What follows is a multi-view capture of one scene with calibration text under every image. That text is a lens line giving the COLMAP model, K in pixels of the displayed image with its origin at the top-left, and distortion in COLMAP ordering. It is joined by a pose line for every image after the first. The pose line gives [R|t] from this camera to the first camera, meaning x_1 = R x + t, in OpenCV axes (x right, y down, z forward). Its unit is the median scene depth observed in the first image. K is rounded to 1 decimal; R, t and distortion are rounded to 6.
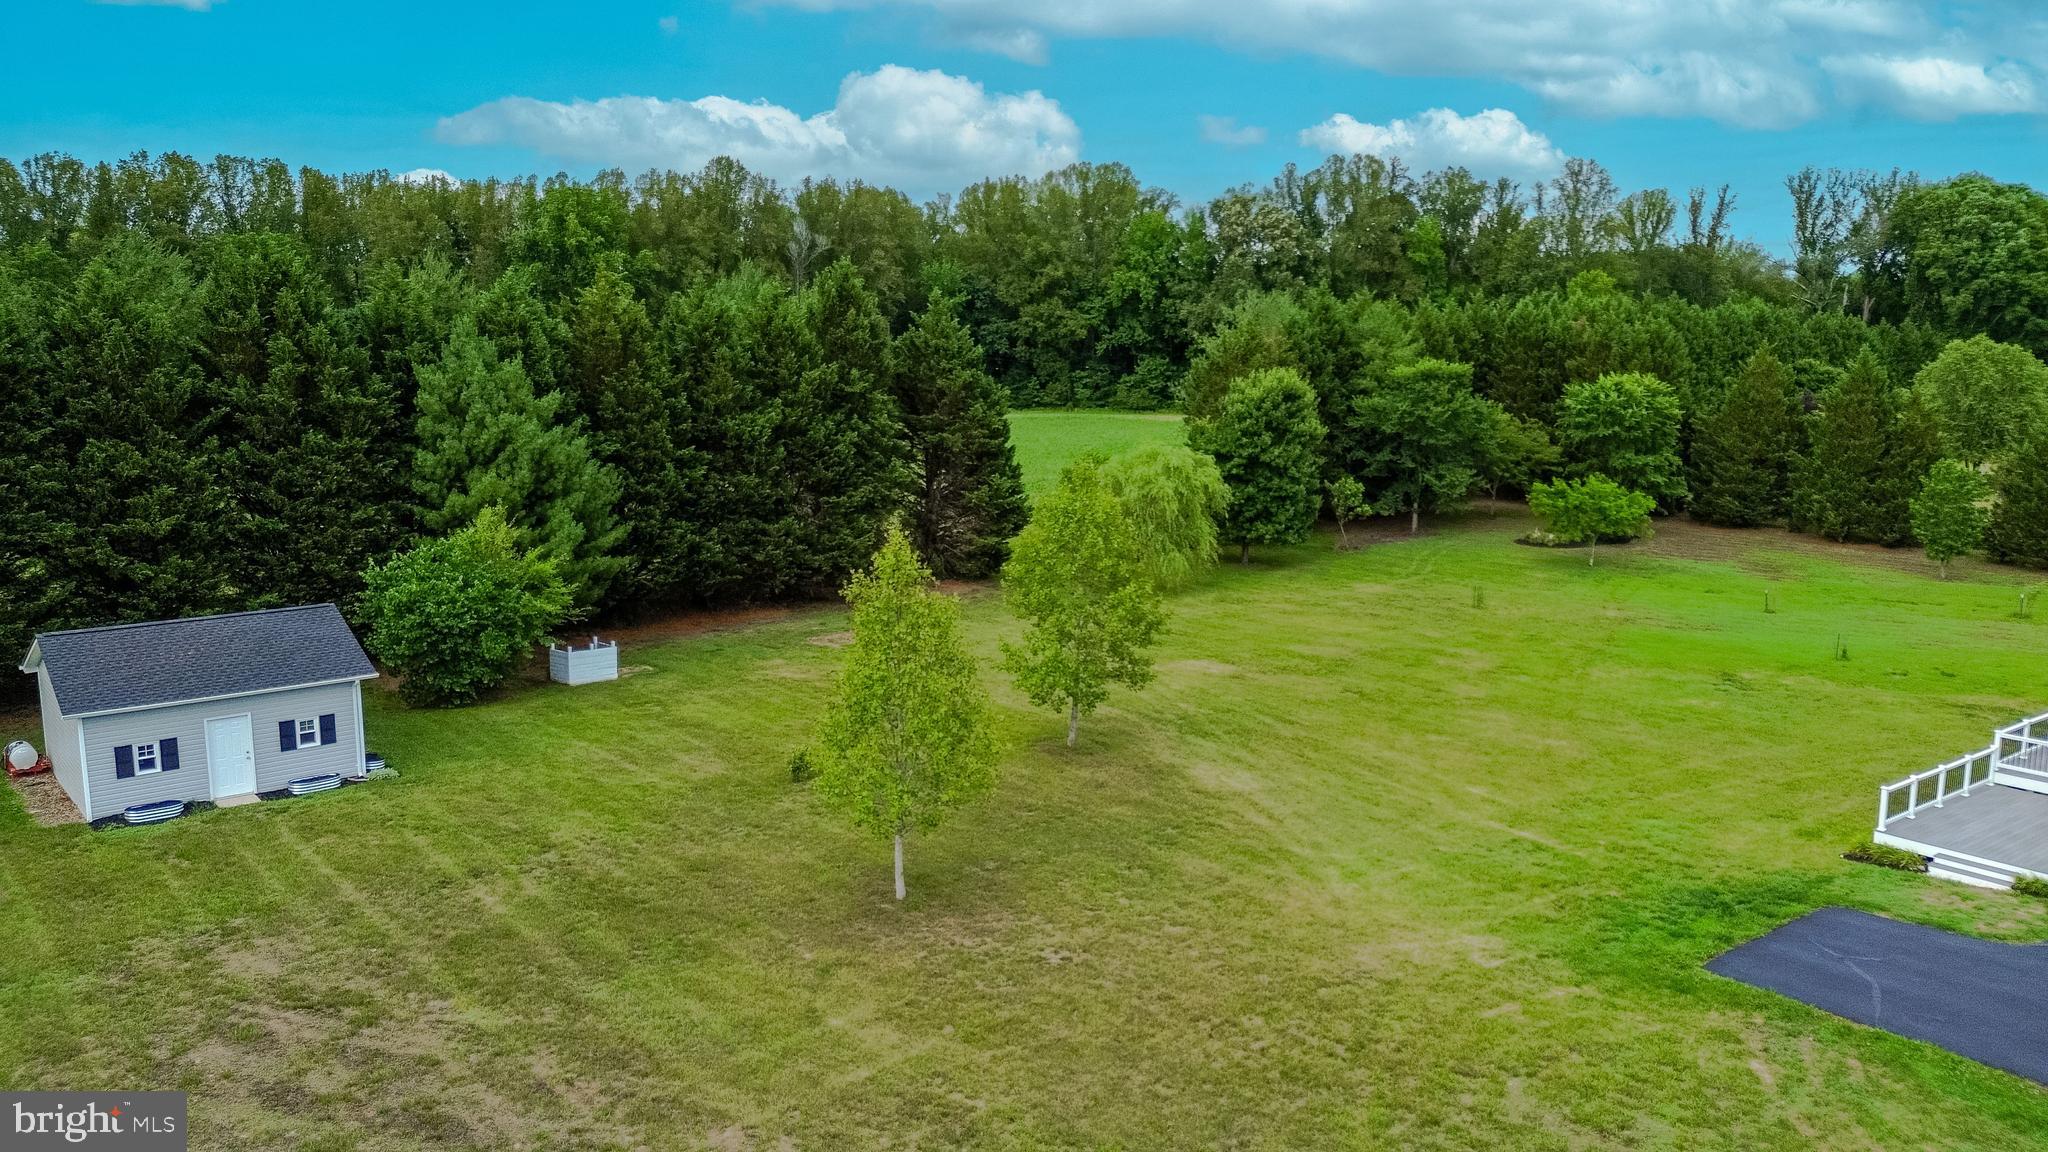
lens RADIAL K [[1431.9, 0, 1027.2], [0, 1431.9, 583.0], [0, 0, 1]] dist [0.086120, -0.082220]
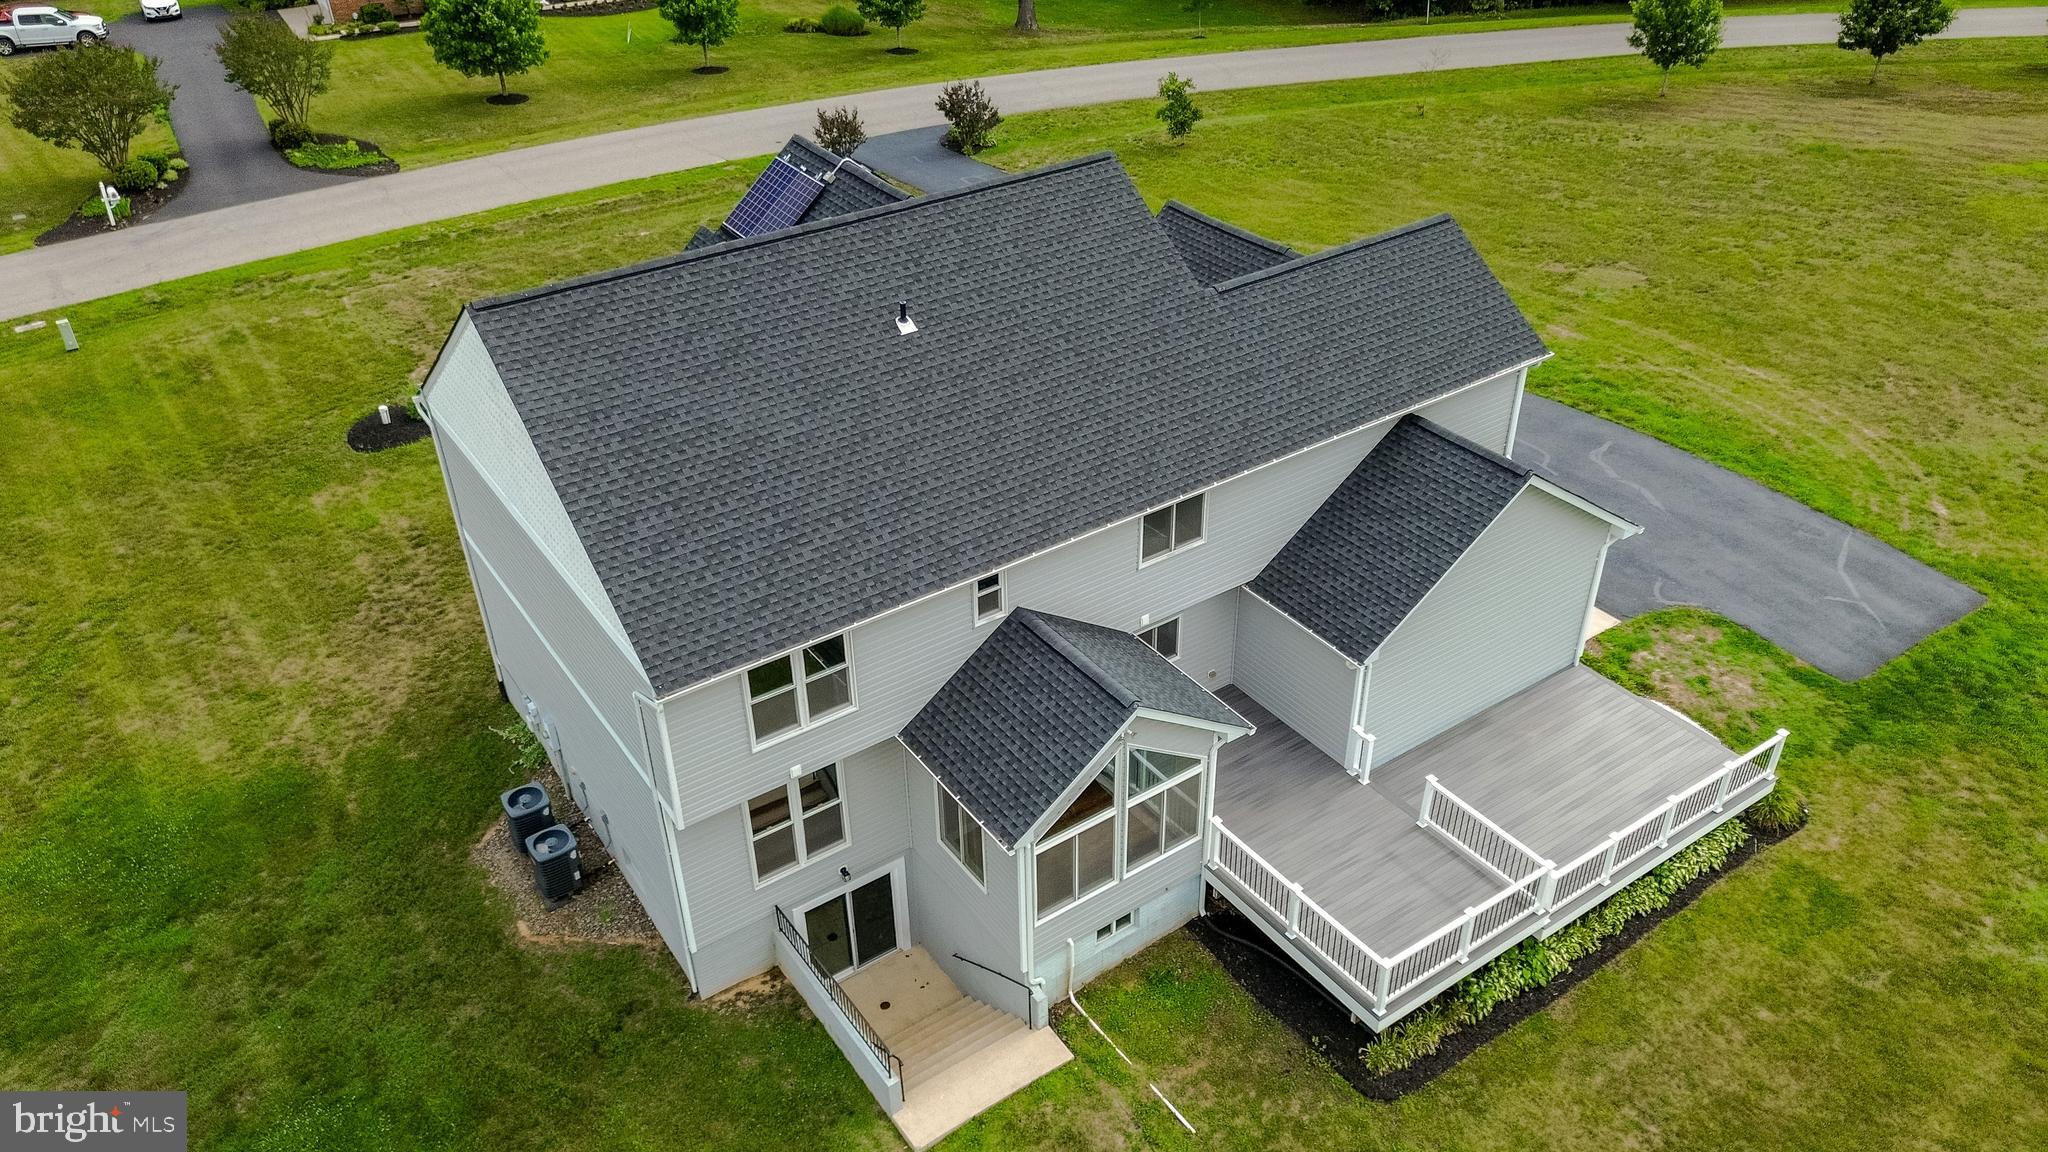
lens RADIAL K [[1488.4, 0, 1037.0], [0, 1488.4, 576.6], [0, 0, 1]] dist [0.075255, -0.079515]
pose [[-0.999419, -0.002371, 0.034000, 0.246658], [0.021394, 0.732920, 0.679979, -0.118750], [-0.026532, 0.680311, -0.732443, 0.397838]]
